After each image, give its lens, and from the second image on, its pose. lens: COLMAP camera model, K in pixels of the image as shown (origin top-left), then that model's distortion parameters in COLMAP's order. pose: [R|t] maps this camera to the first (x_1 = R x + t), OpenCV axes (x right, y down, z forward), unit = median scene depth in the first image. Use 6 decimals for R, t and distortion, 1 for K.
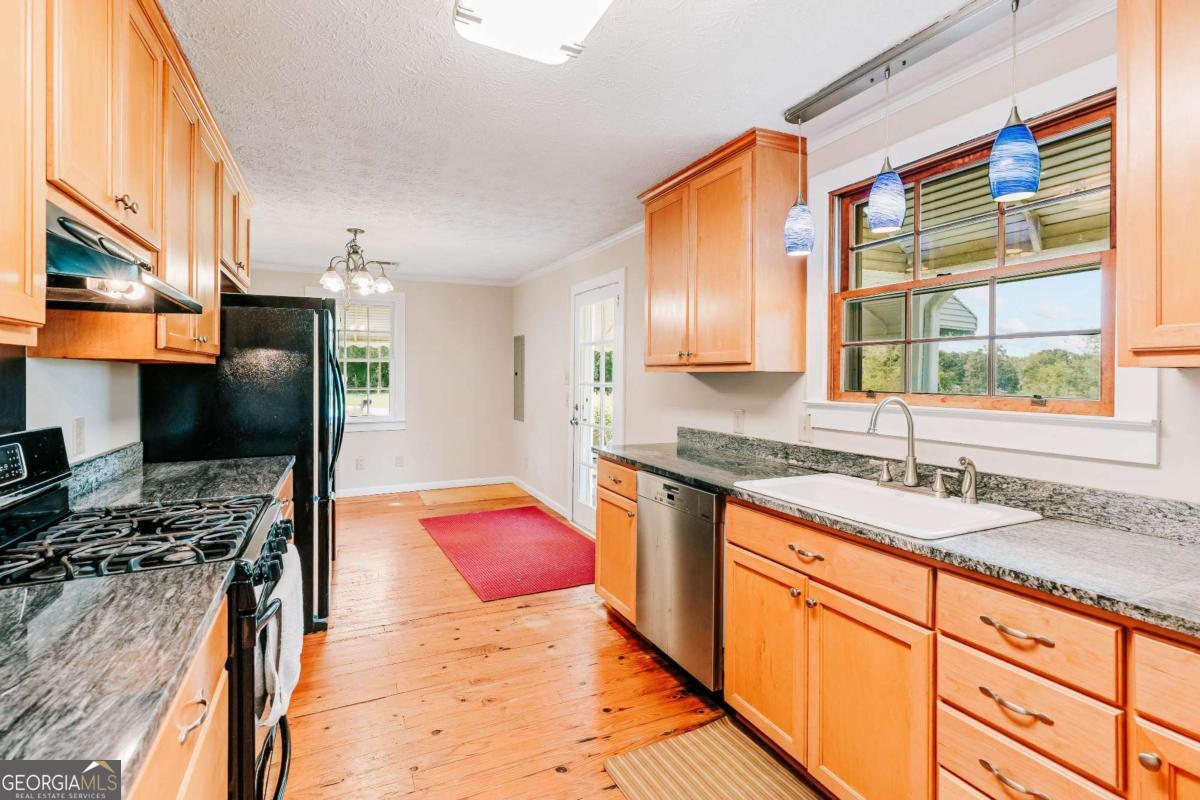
lens RADIAL K [[545.6, 0, 612.2], [0, 545.6, 379.5], [0, 0, 1]] dist [0.004540, -0.000513]
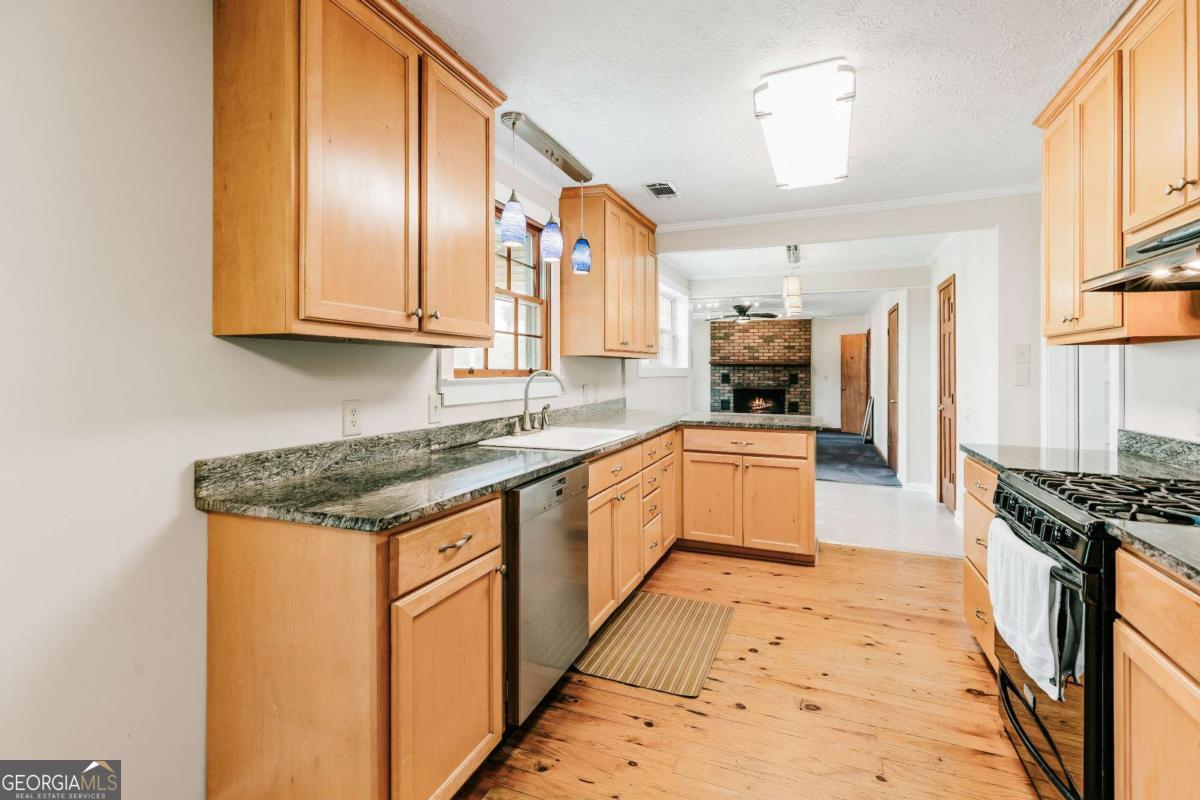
lens RADIAL K [[545.6, 0, 604.3], [0, 545.6, 365.5], [0, 0, 1]] dist [0.004540, -0.000513]
pose [[-0.658367, -0.000732, 0.752697, -0.544396], [-0.003655, 0.999991, -0.002224, 0.016284], [-0.752688, -0.004215, -0.658363, 1.403894]]
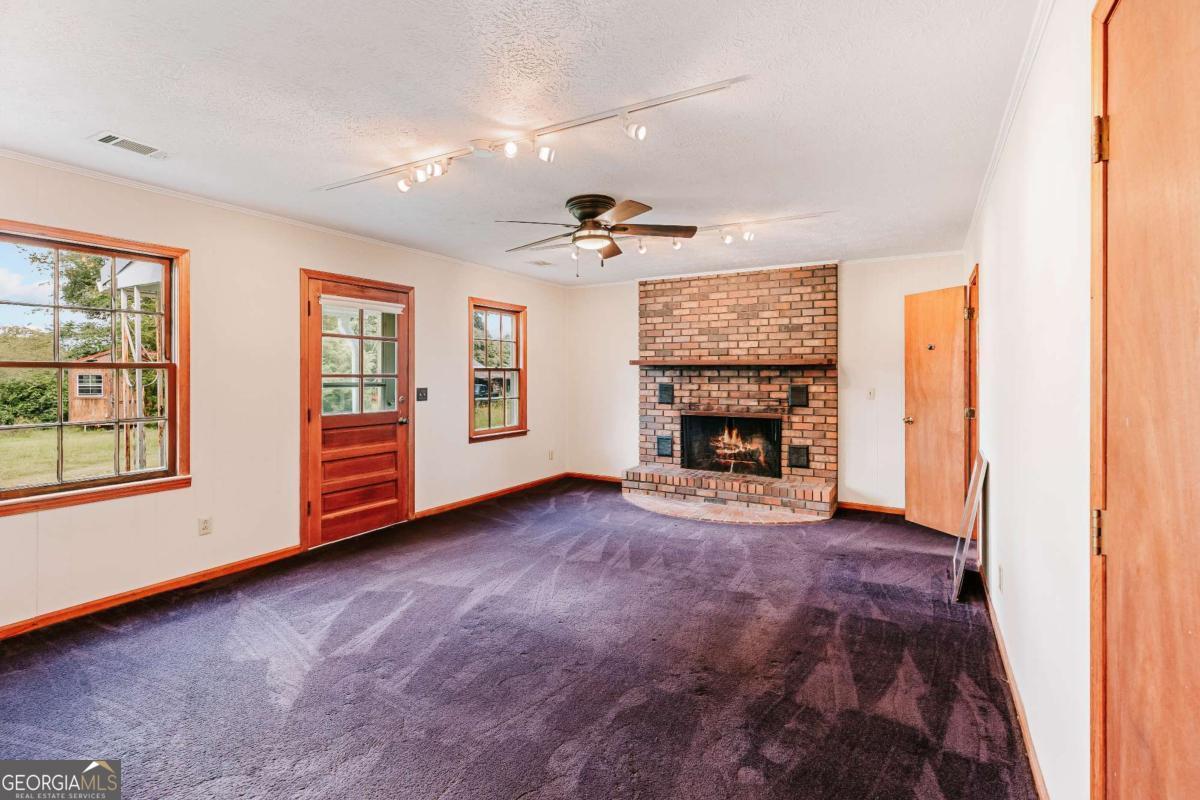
lens RADIAL K [[545.6, 0, 617.6], [0, 545.6, 373.9], [0, 0, 1]] dist [0.004540, -0.000513]
pose [[-0.550580, -0.003095, 0.834777, 0.489487], [0.001894, 0.999986, 0.004957, 0.014298], [-0.834780, 0.004311, -0.550567, -1.079452]]
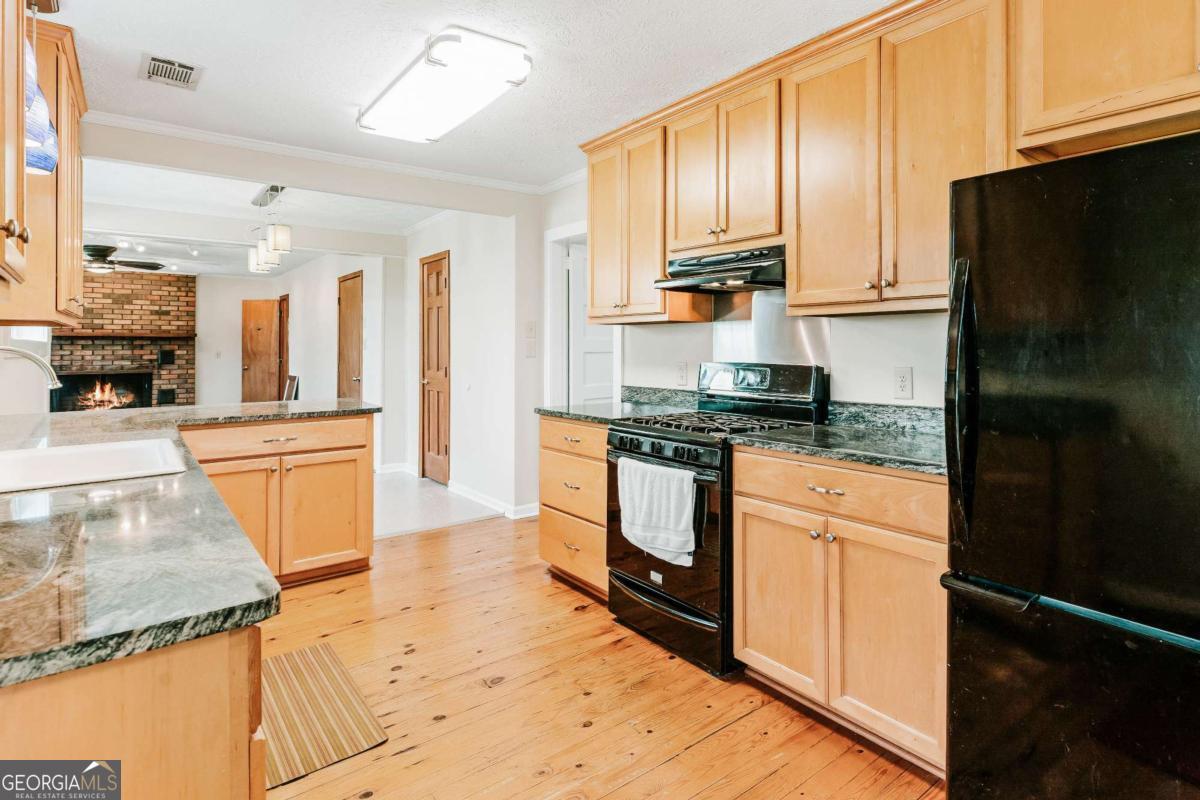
lens RADIAL K [[630.9, 0, 675.4], [0, 630.9, 338.1], [0, 0, 1]] dist [0.006271, 0.001593]
pose [[-0.970143, -0.005192, -0.242476, -0.168797], [-0.003326, 0.999962, -0.008105, 0.018554], [0.242509, -0.007057, -0.970123, 1.612318]]
